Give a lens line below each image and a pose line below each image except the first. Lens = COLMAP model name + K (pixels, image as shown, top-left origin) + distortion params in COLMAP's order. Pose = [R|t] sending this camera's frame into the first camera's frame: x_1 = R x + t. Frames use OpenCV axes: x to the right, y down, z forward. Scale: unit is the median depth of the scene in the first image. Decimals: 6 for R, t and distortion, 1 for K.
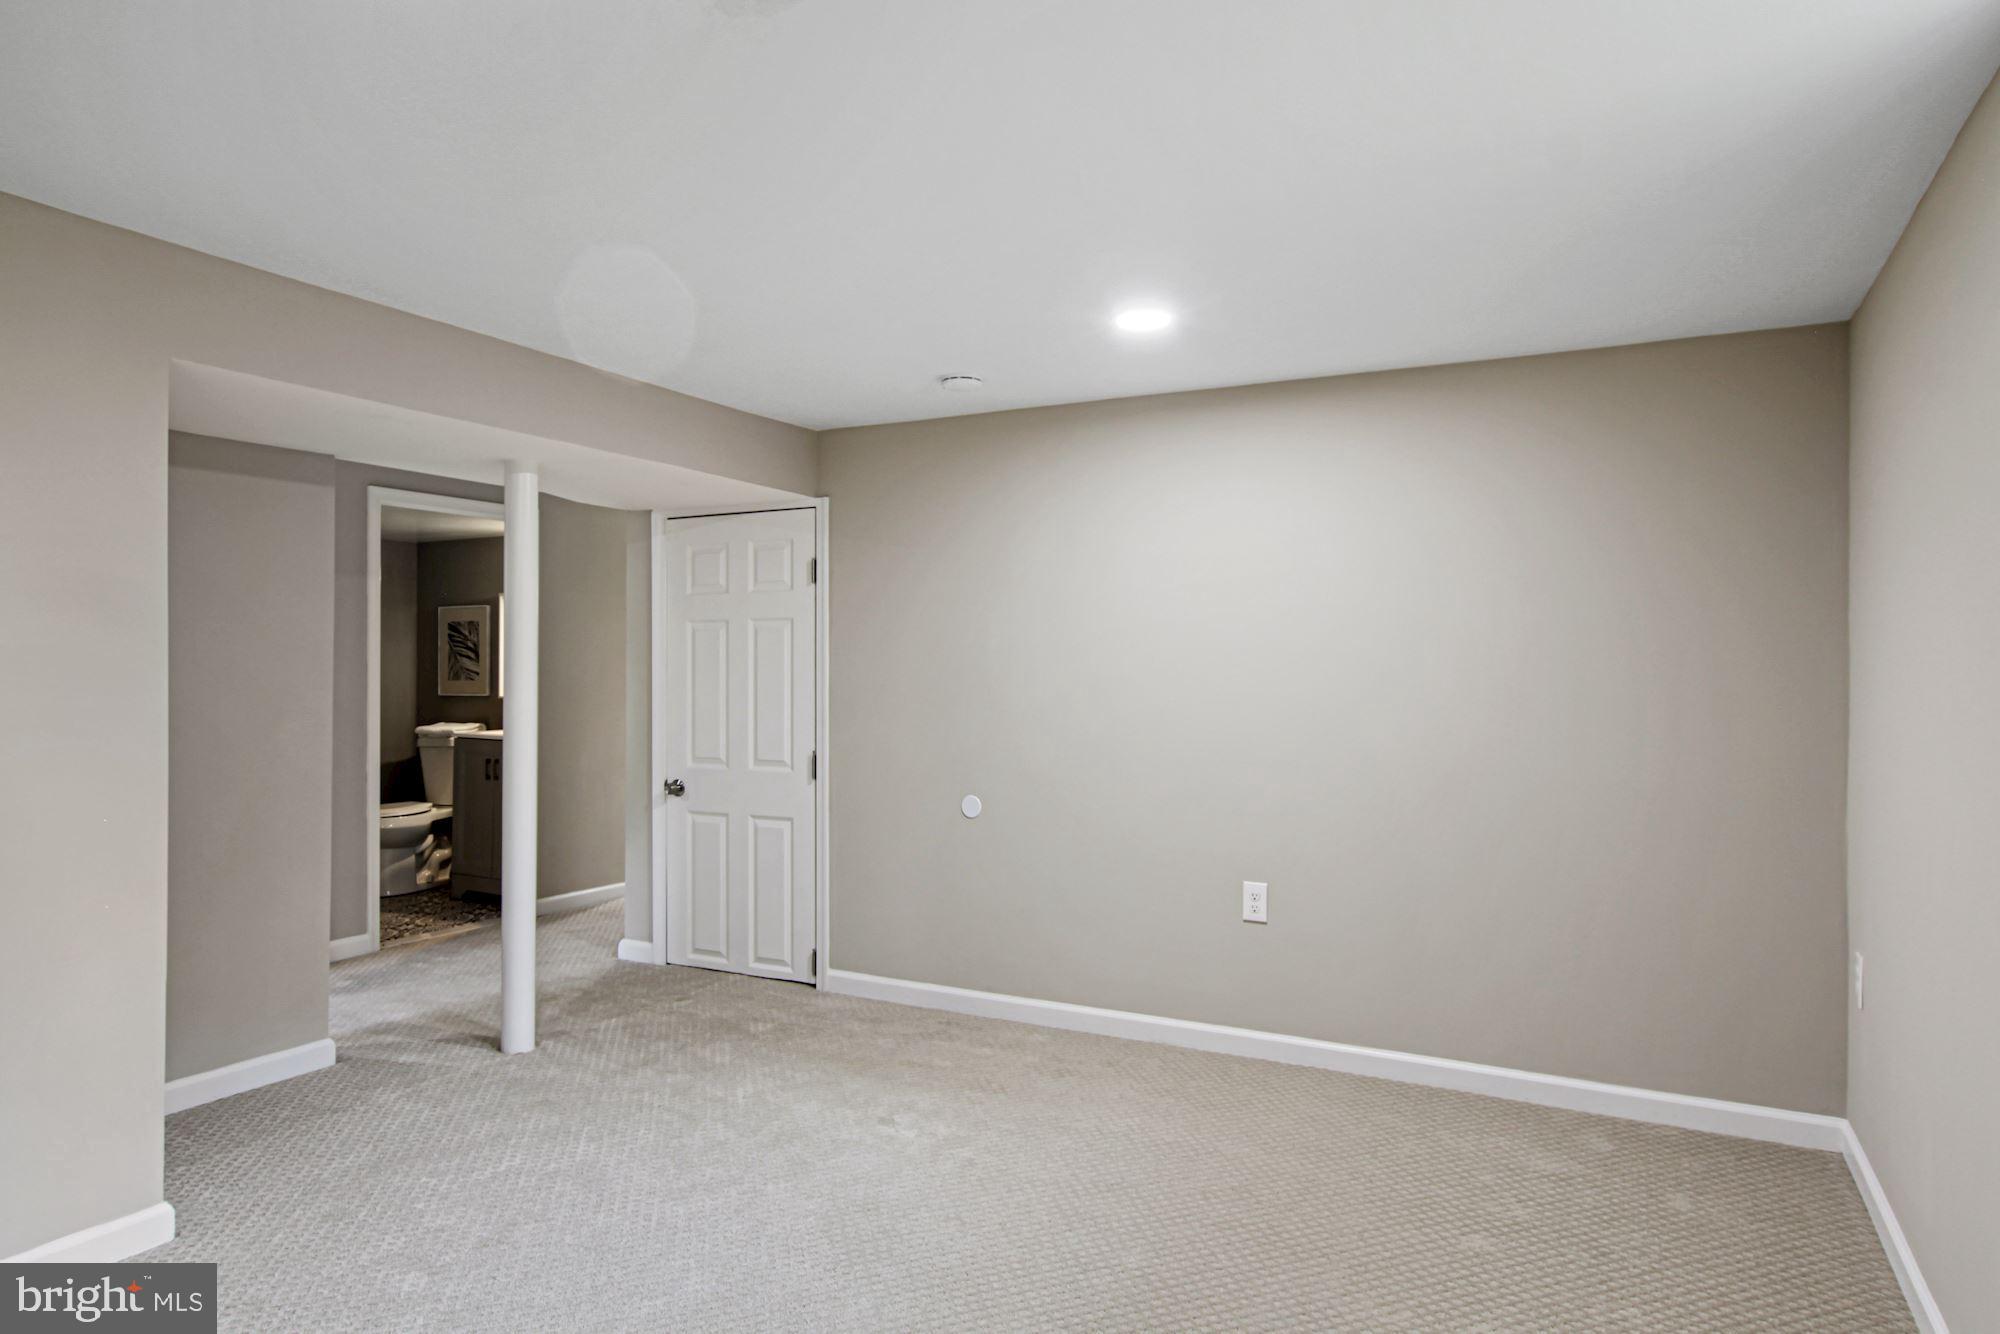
lens RADIAL K [[1215.4, 0, 990.9], [0, 1215.4, 666.8], [0, 0, 1]] dist [0.003777, 0.004002]
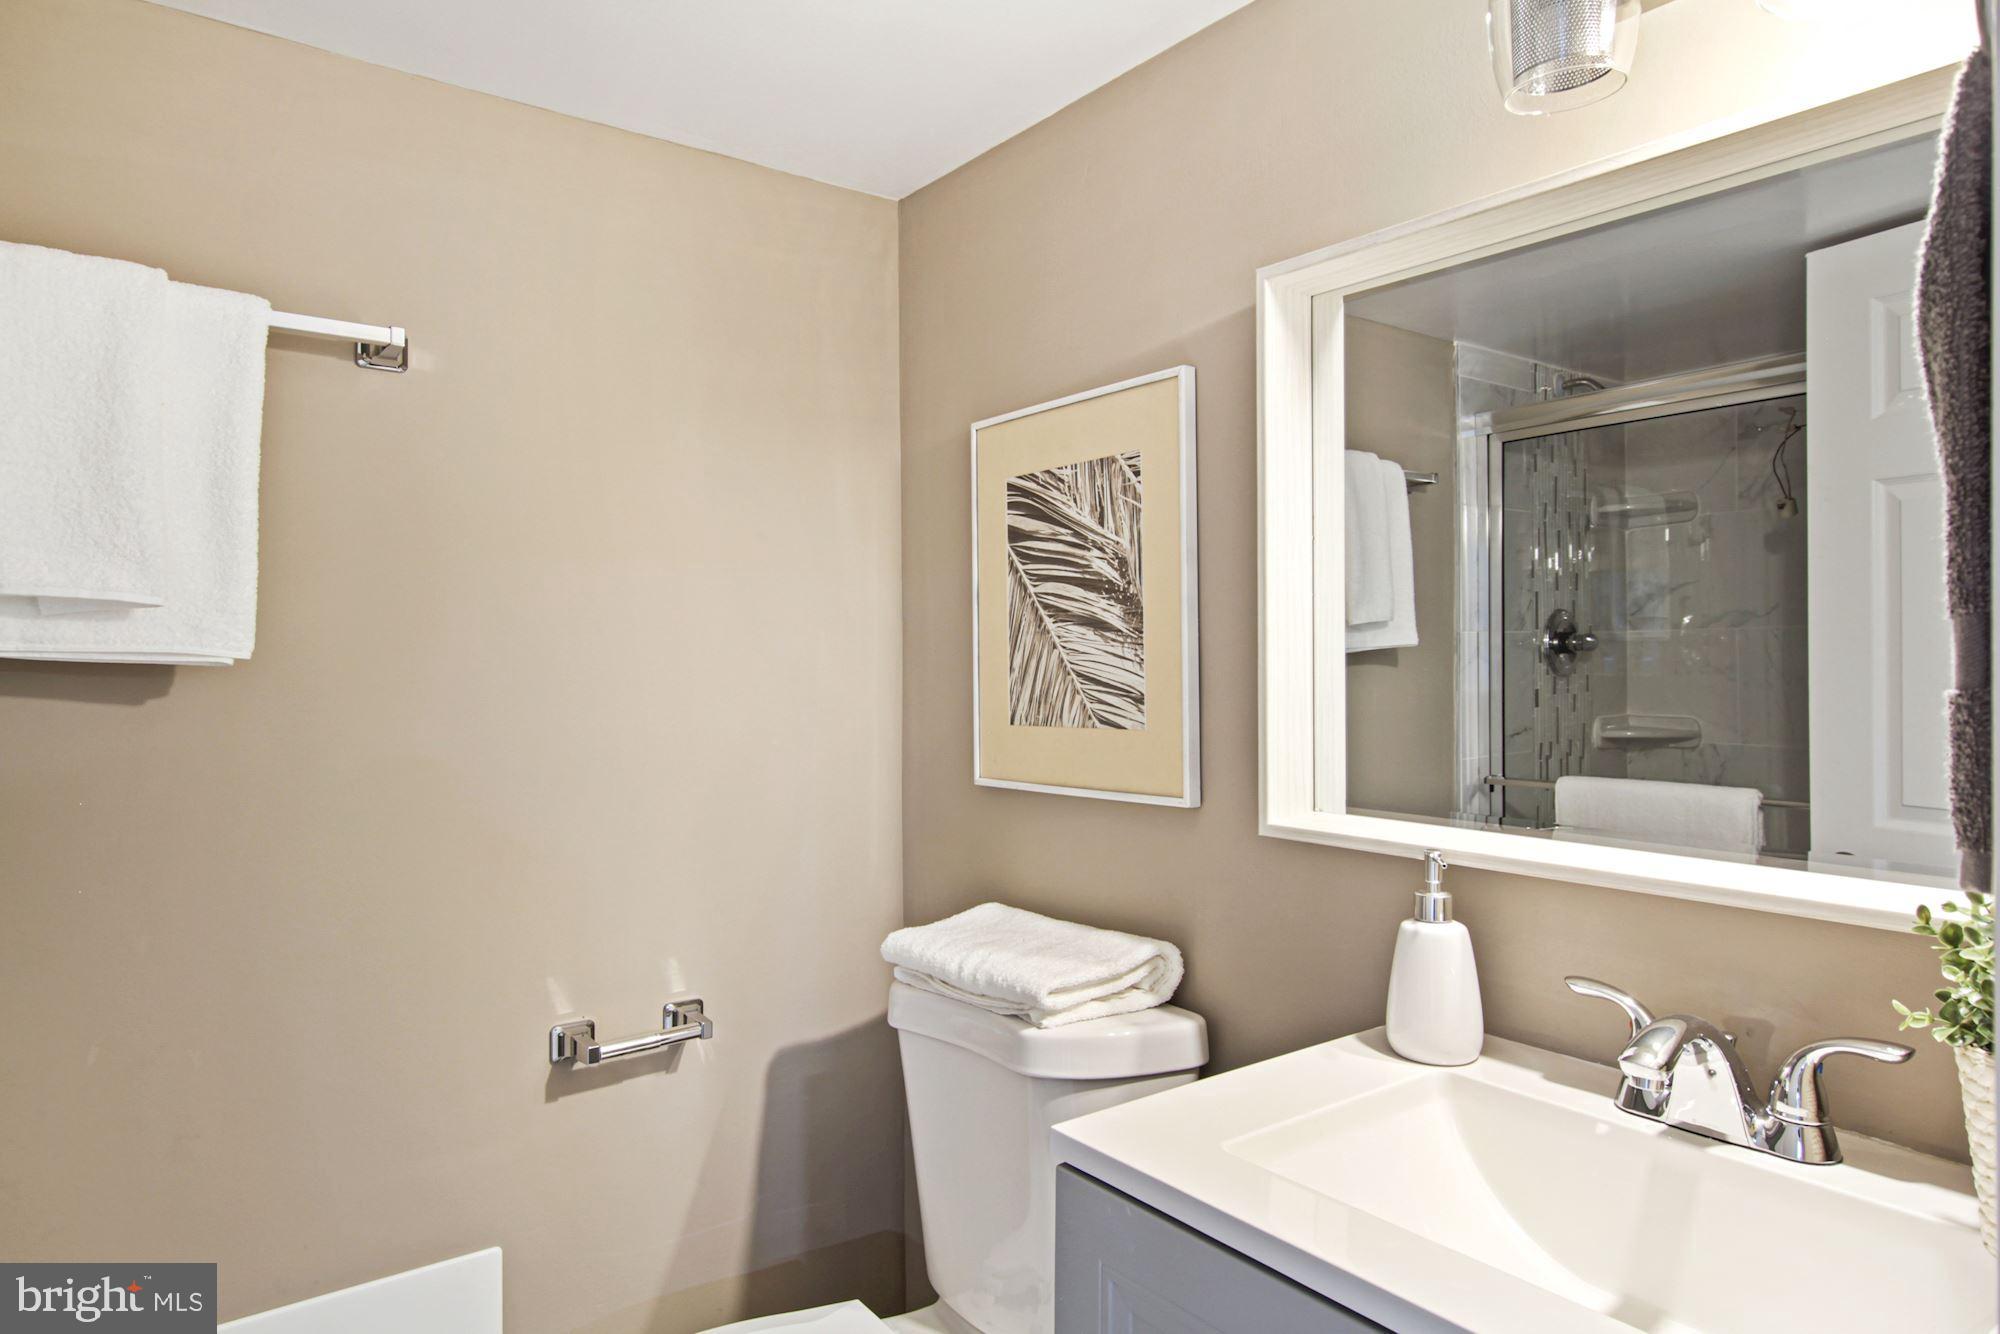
lens RADIAL K [[1215.4, 0, 996.6], [0, 1215.4, 668.2], [0, 0, 1]] dist [0.003777, 0.004002]
pose [[0.911607, -0.008299, -0.410980, -0.357997], [0.012738, 0.999886, 0.008062, -0.001691], [0.410866, -0.012584, 0.911609, 0.798009]]
